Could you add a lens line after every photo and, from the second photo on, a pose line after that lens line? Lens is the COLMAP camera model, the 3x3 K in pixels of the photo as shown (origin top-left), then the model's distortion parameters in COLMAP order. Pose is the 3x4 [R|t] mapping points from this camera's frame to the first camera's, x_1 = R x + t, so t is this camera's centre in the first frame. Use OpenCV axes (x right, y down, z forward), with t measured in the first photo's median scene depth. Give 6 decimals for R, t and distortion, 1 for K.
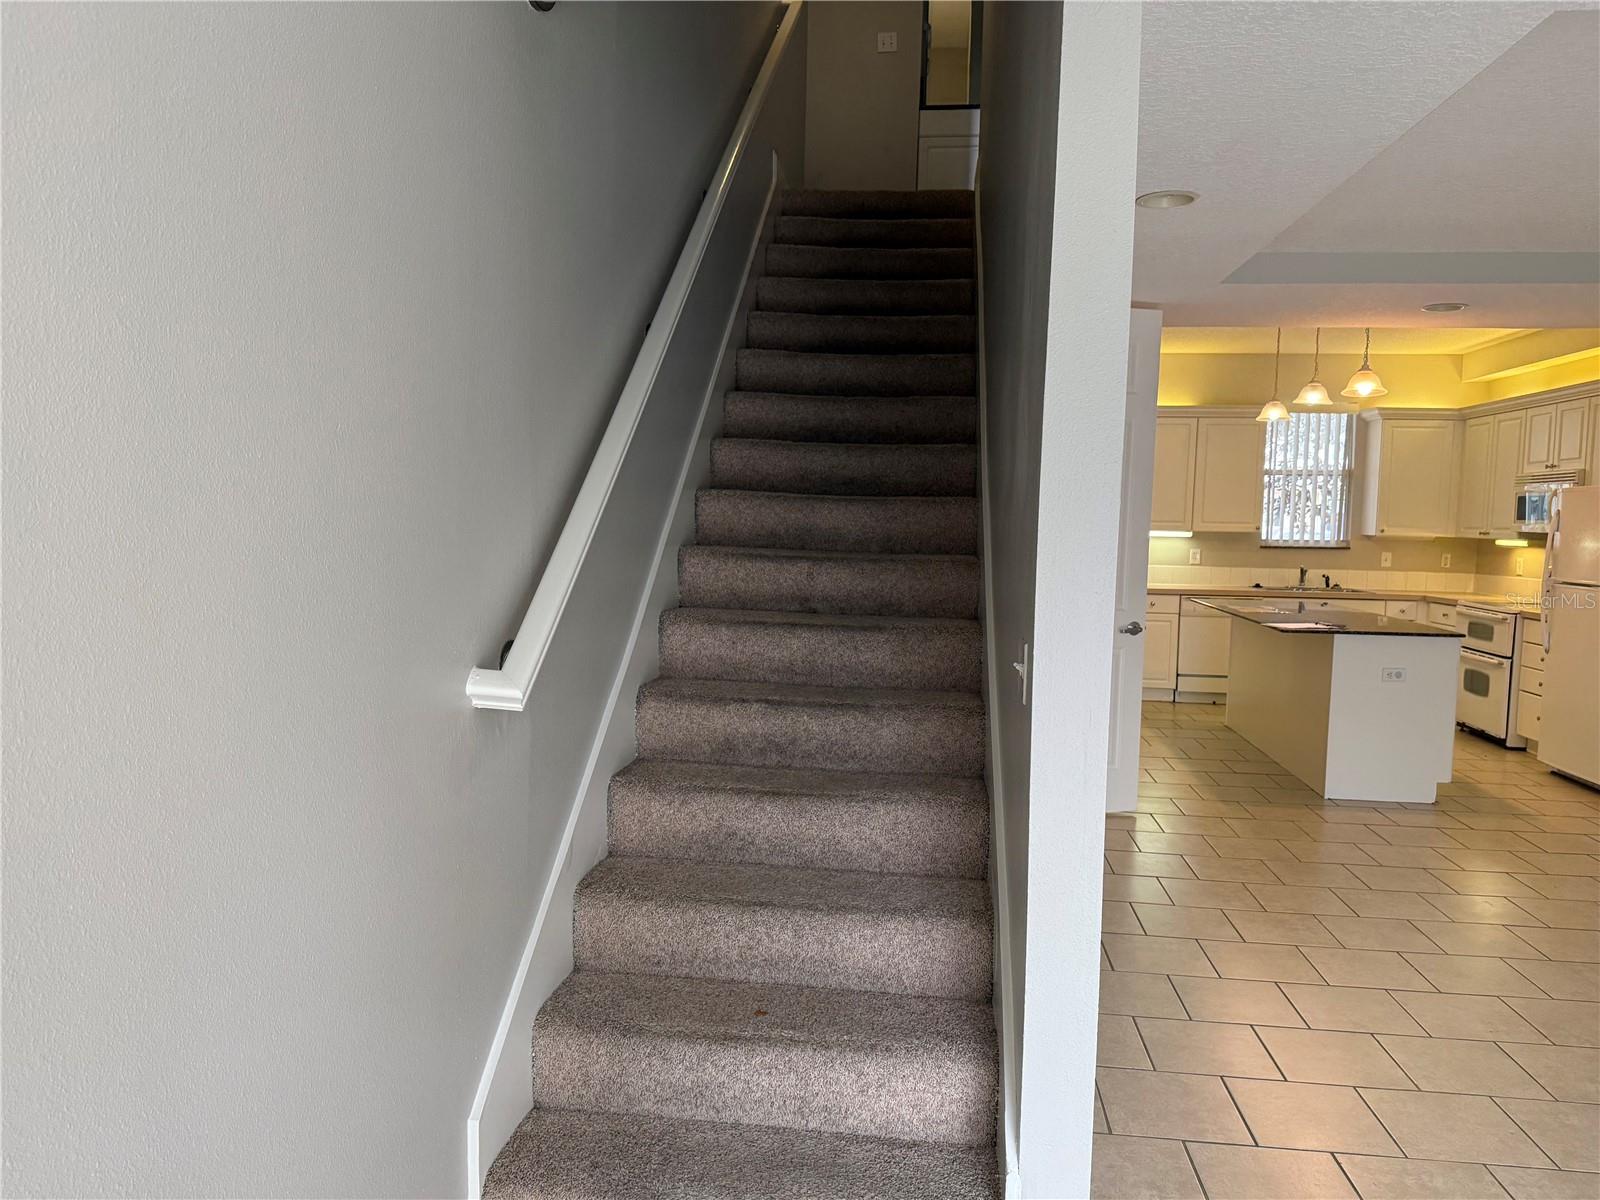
lens RADIAL K [[1126.7, 0, 793.3], [0, 1126.7, 587.1], [0, 0, 1]] dist [0.031636, -0.051540]
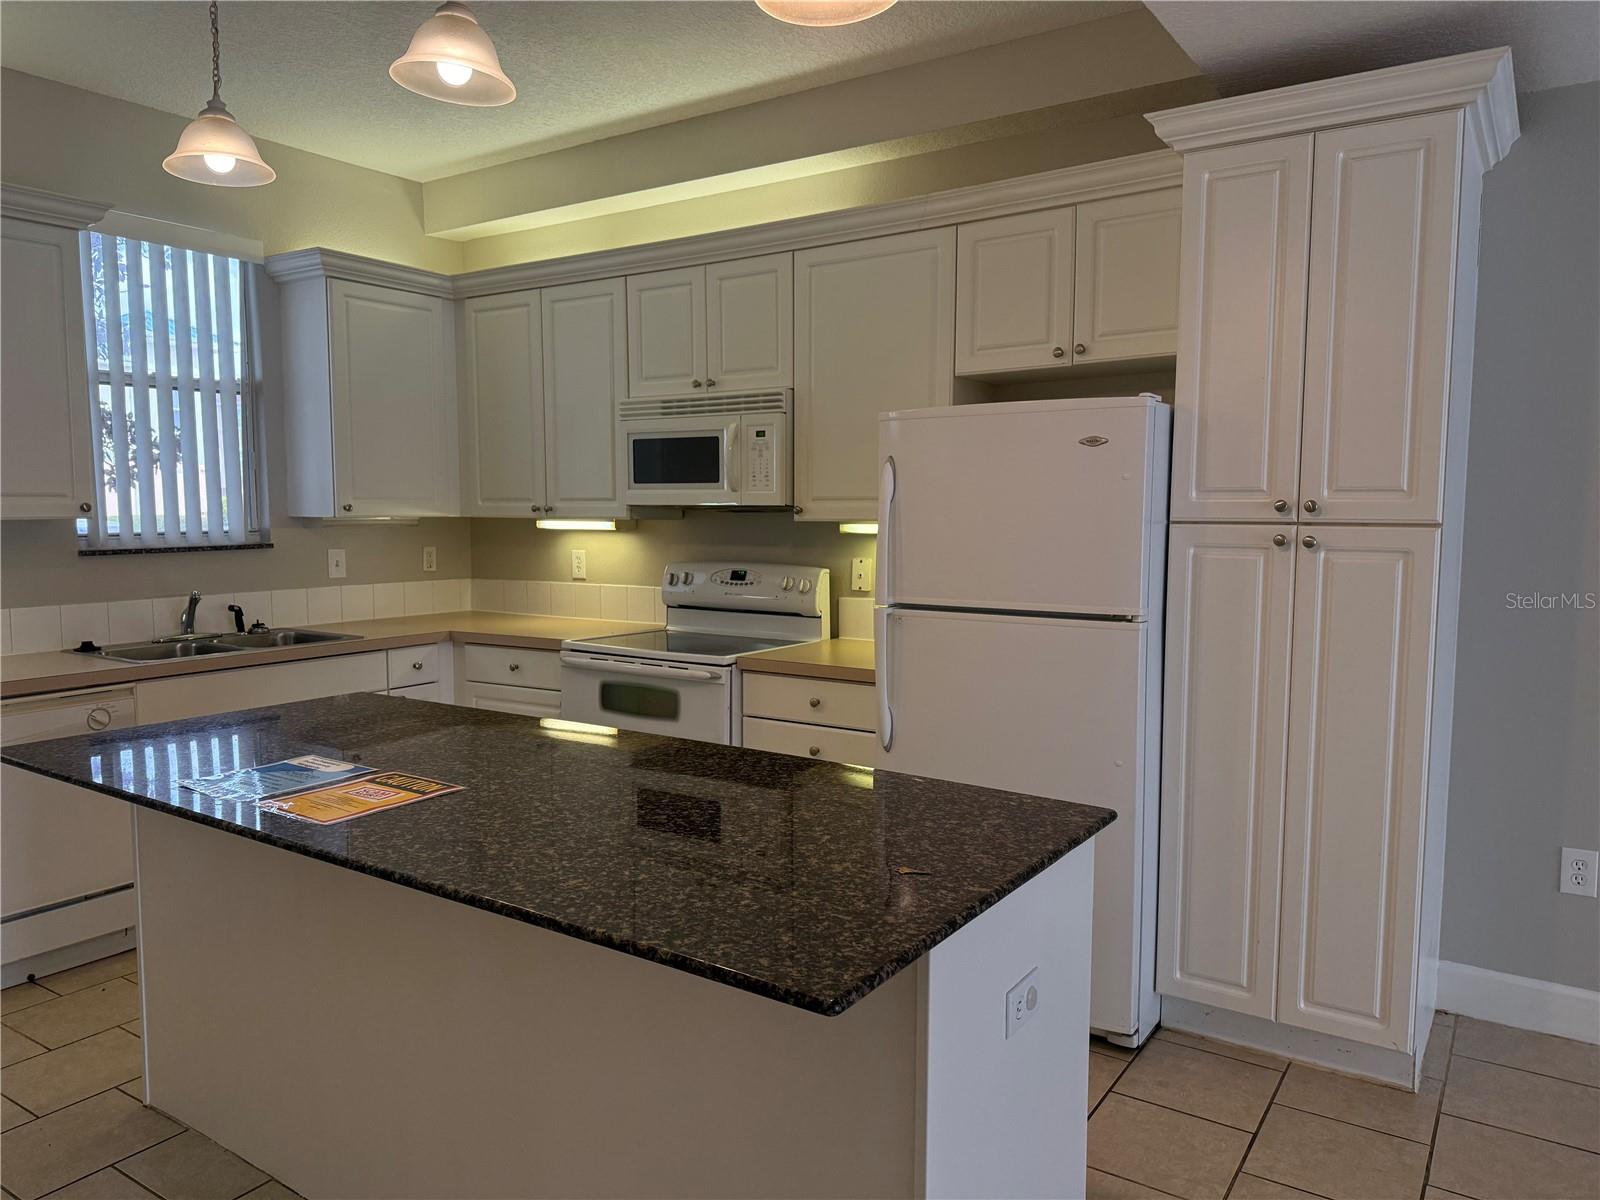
lens RADIAL K [[1126.7, 0, 799.8], [0, 1126.7, 611.2], [0, 0, 1]] dist [0.031636, -0.051540]
pose [[0.437101, -0.107101, 0.893013, 0.156054], [0.066146, 0.994024, 0.086839, -0.033777], [-0.896977, 0.021112, 0.441573, 0.589018]]
